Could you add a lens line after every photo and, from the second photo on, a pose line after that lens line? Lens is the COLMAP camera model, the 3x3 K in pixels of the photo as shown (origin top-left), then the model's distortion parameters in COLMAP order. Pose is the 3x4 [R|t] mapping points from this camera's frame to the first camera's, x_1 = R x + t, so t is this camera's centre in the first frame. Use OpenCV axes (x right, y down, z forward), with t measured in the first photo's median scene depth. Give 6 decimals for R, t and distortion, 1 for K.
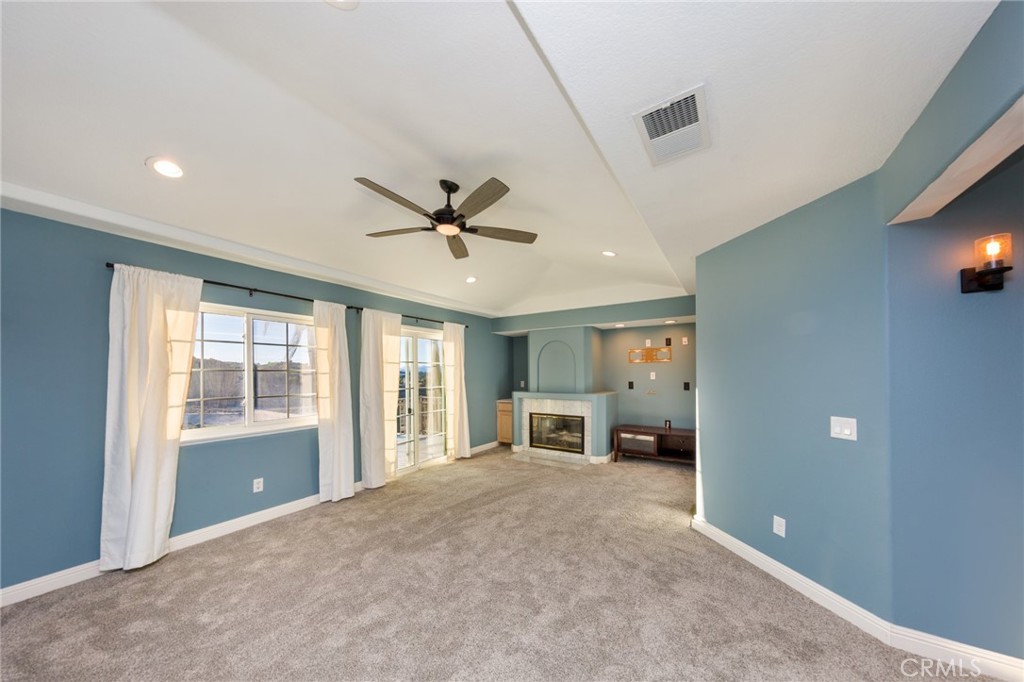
lens RADIAL K [[333.5, 0, 513.5], [0, 333.5, 374.1], [0, 0, 1]] dist [0.000892, 0.000015]
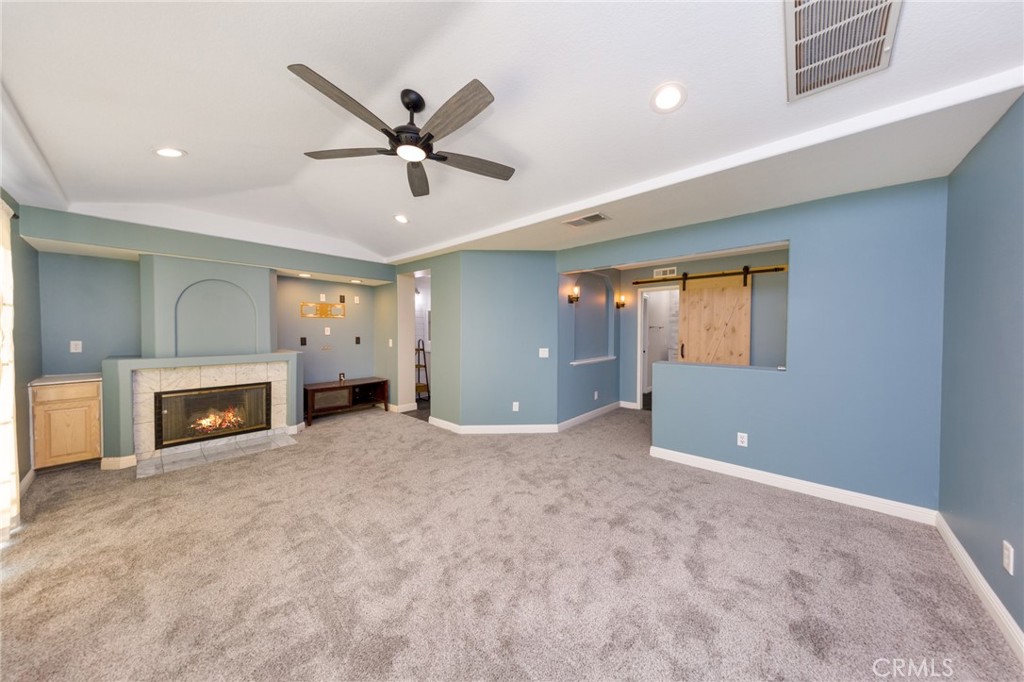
lens RADIAL K [[333.5, 0, 514.5], [0, 333.5, 339.0], [0, 0, 1]] dist [0.000892, 0.000015]
pose [[0.135678, -0.019617, 0.990559, -0.493172], [-0.005241, 0.999776, 0.020518, 0.005124], [-0.990739, -0.007976, 0.135545, 0.311397]]
